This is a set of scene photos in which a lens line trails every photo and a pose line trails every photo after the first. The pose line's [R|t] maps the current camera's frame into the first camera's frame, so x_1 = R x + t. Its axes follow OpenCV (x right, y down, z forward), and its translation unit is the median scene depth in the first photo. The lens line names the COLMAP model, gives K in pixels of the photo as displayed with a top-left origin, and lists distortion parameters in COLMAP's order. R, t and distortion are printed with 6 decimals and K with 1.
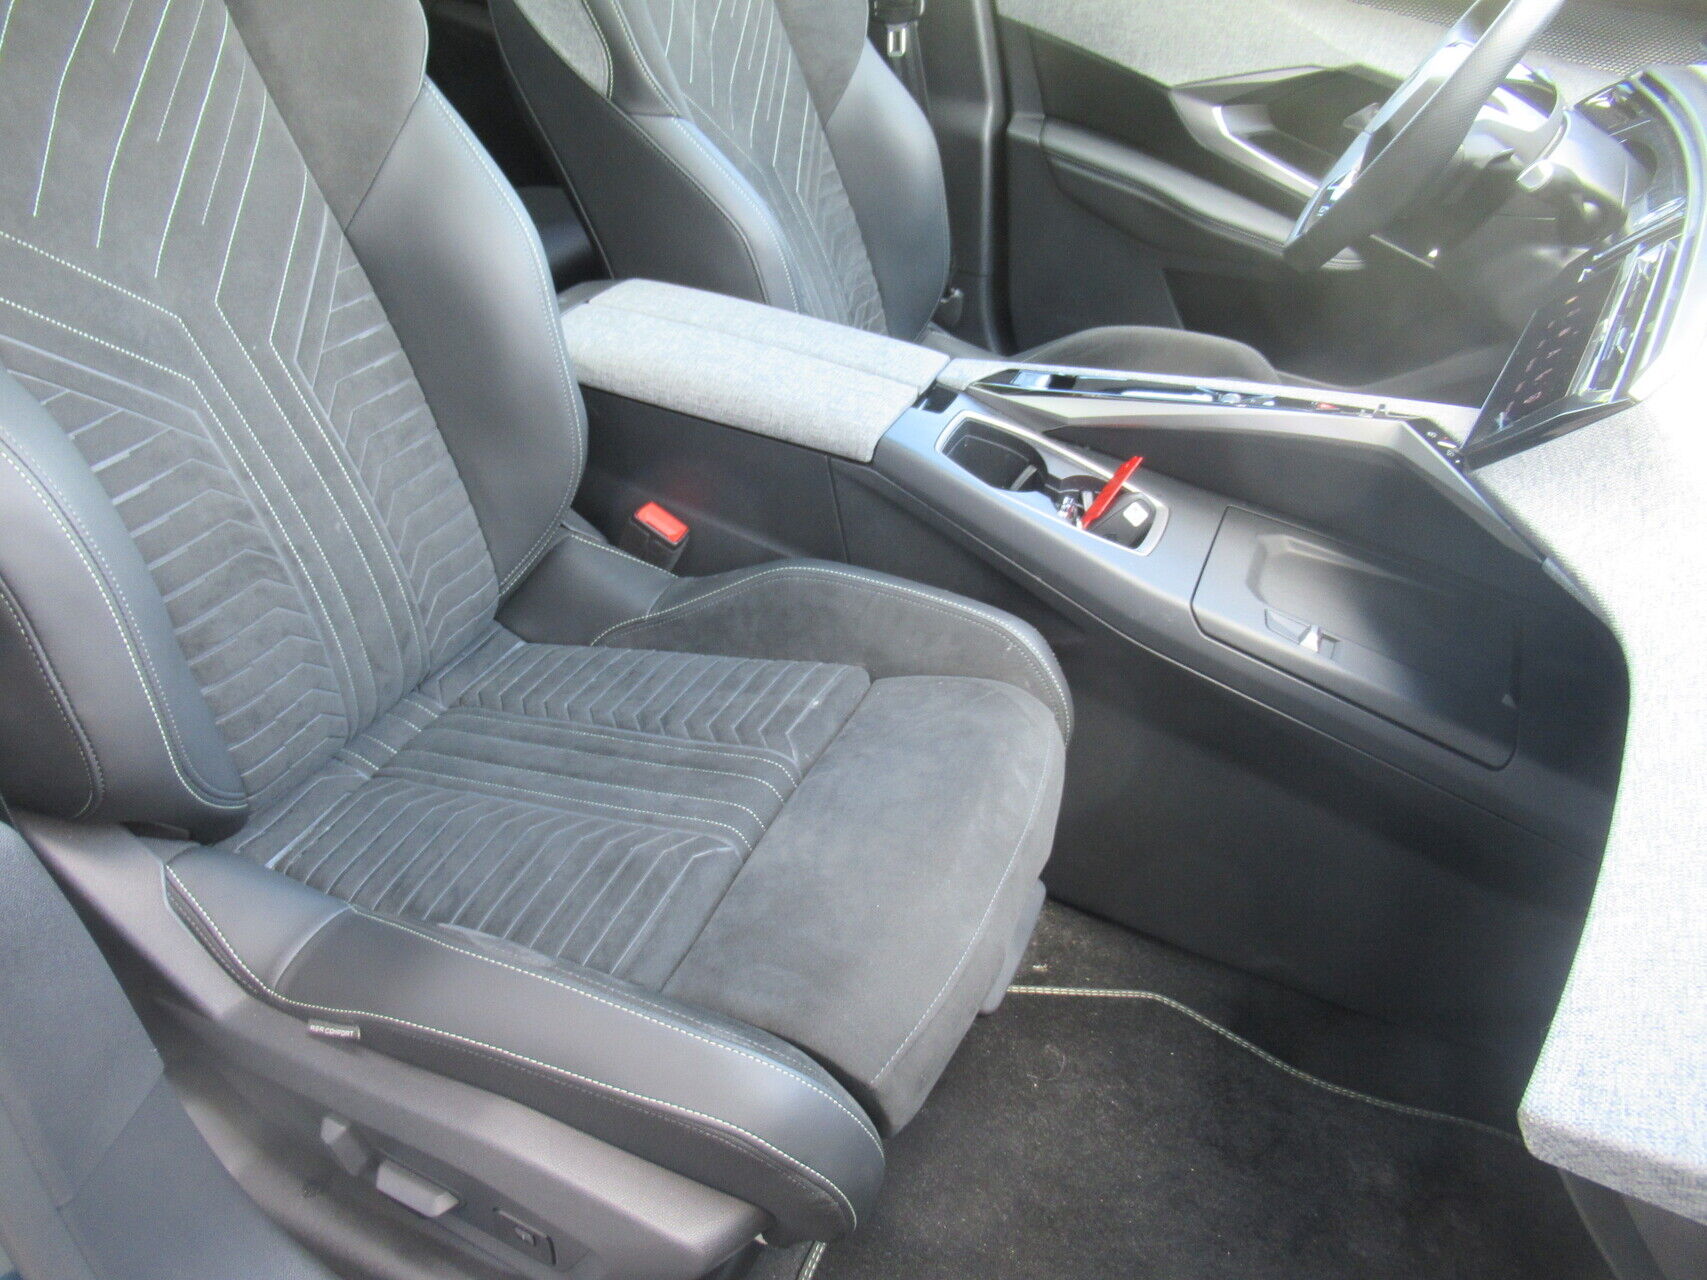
lens RADIAL K [[1263.2, 0, 853.5], [0, 1263.2, 640.0], [0, 0, 1]] dist [-0.000905, -0.003179]
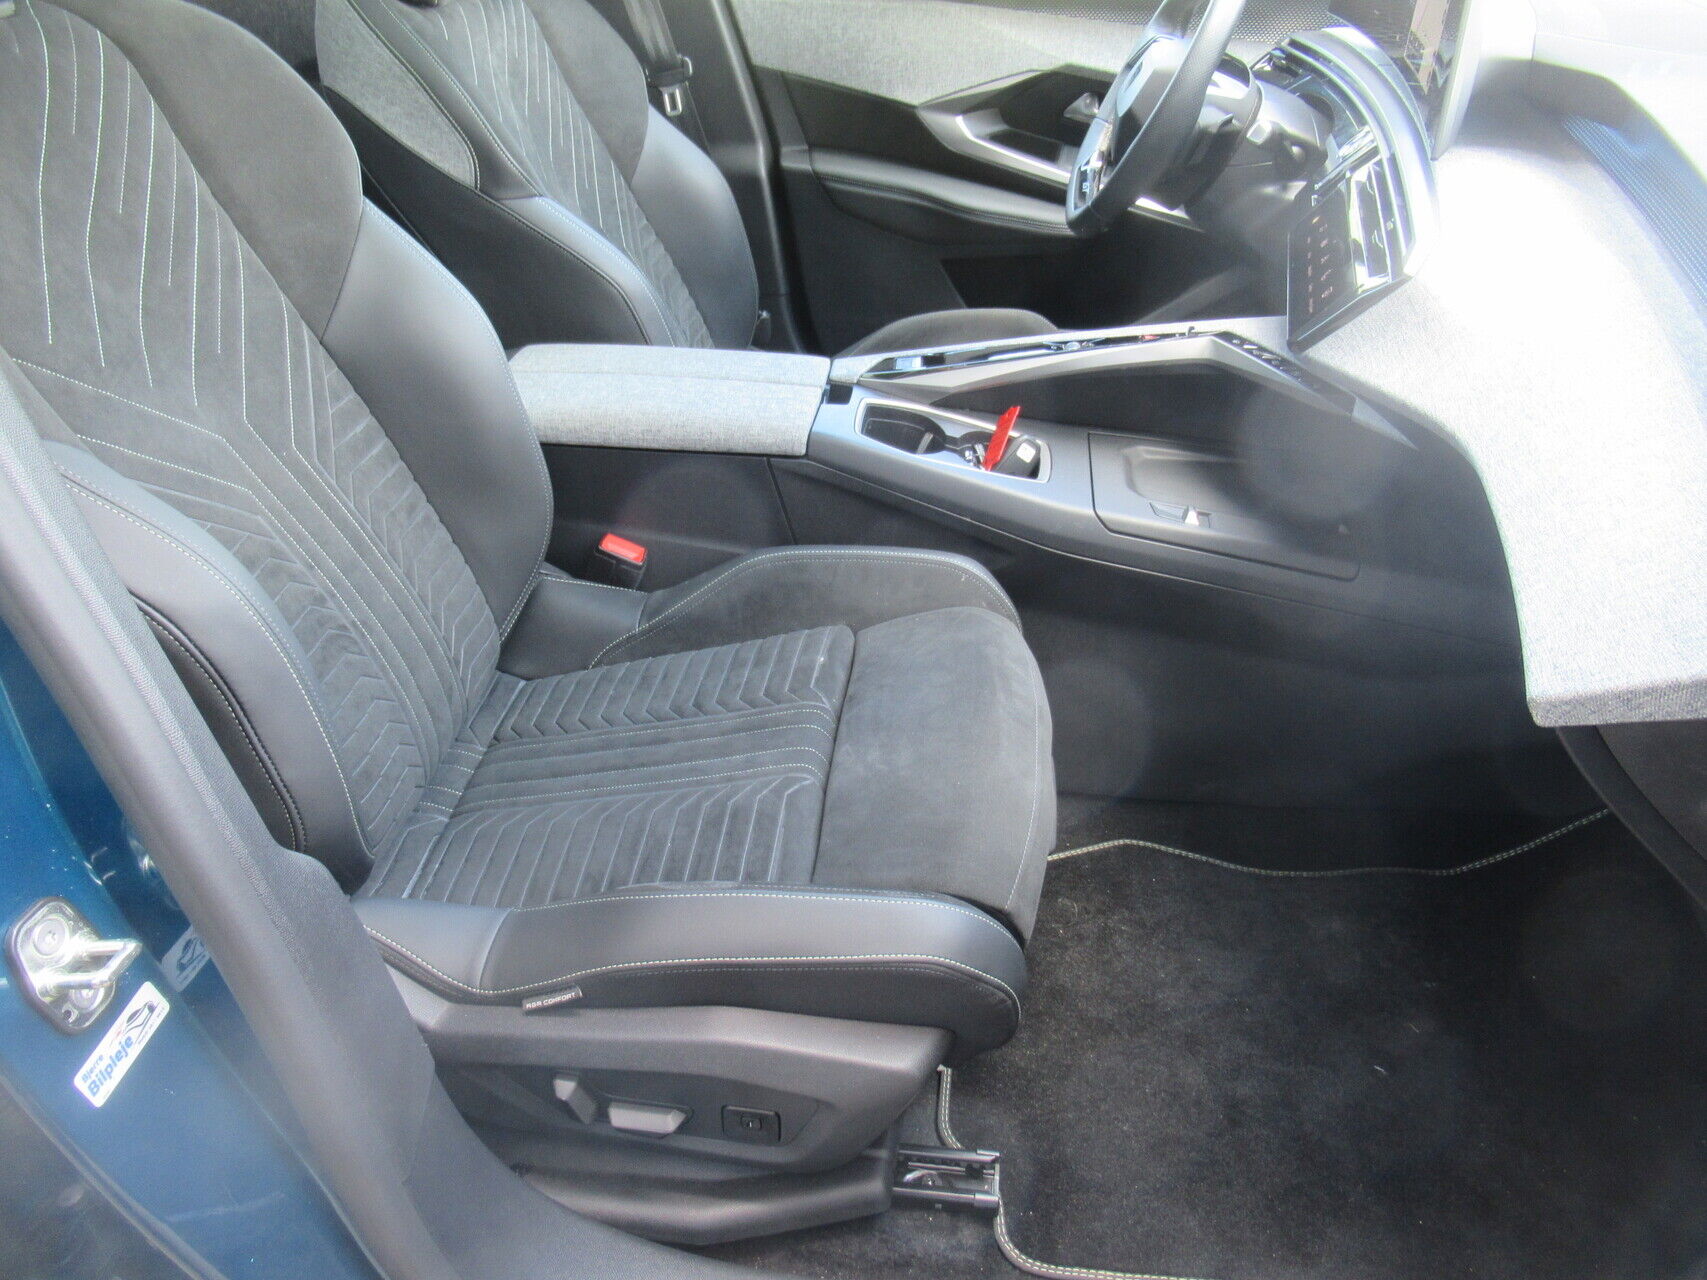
lens RADIAL K [[1263.2, 0, 853.5], [0, 1263.2, 640.0], [0, 0, 1]] dist [-0.000905, -0.003179]
pose [[0.953383, -0.228601, 0.196985, -0.212989], [0.233202, 0.972428, -0.000167, 0.036785], [-0.191516, 0.046097, 0.980406, -0.148351]]
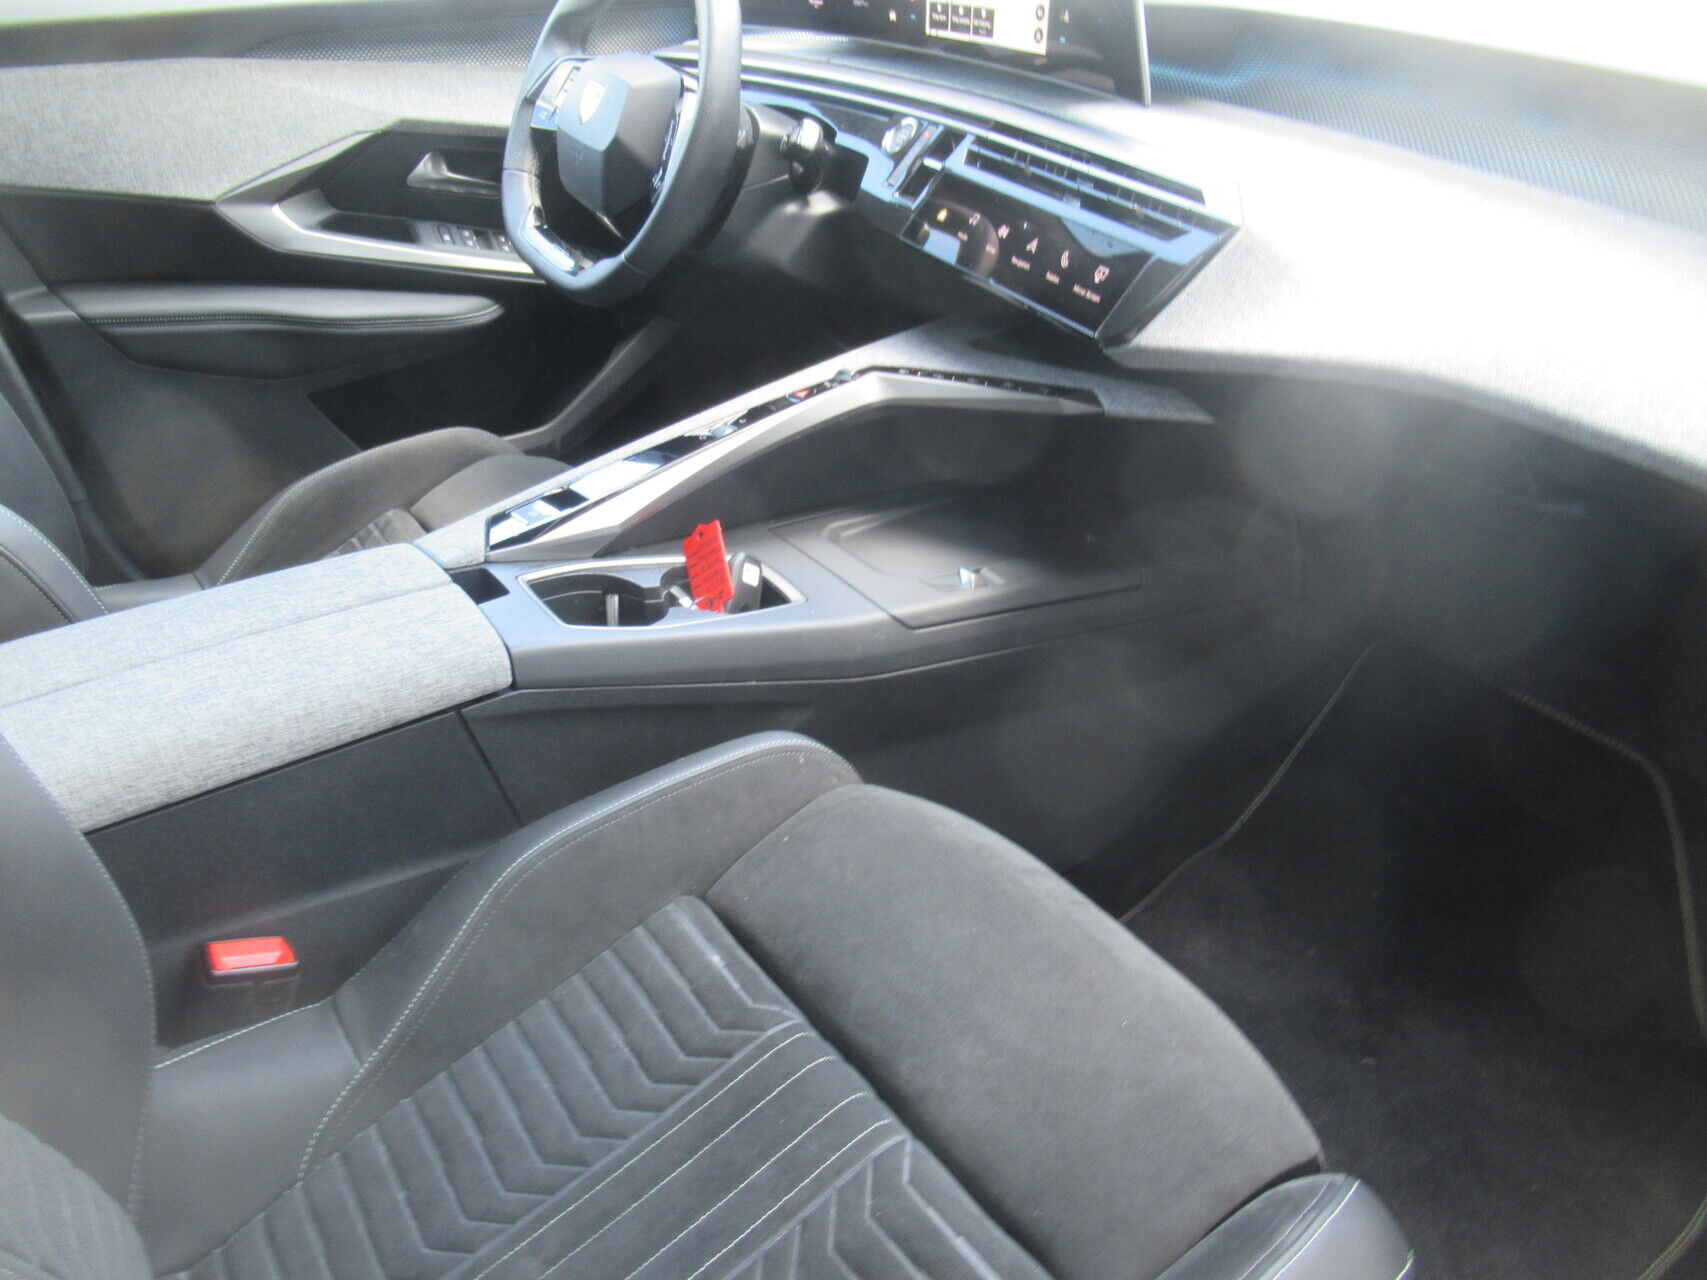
lens RADIAL K [[1278.1, 0, 853.5], [0, 1278.1, 640.0], [0, 0, 1]] dist [-0.007042, -0.006638]
pose [[0.502394, -0.505277, 0.701638, -0.403399], [0.547737, 0.813870, 0.193904, -0.196935], [-0.669018, 0.286897, 0.685642, 0.331861]]
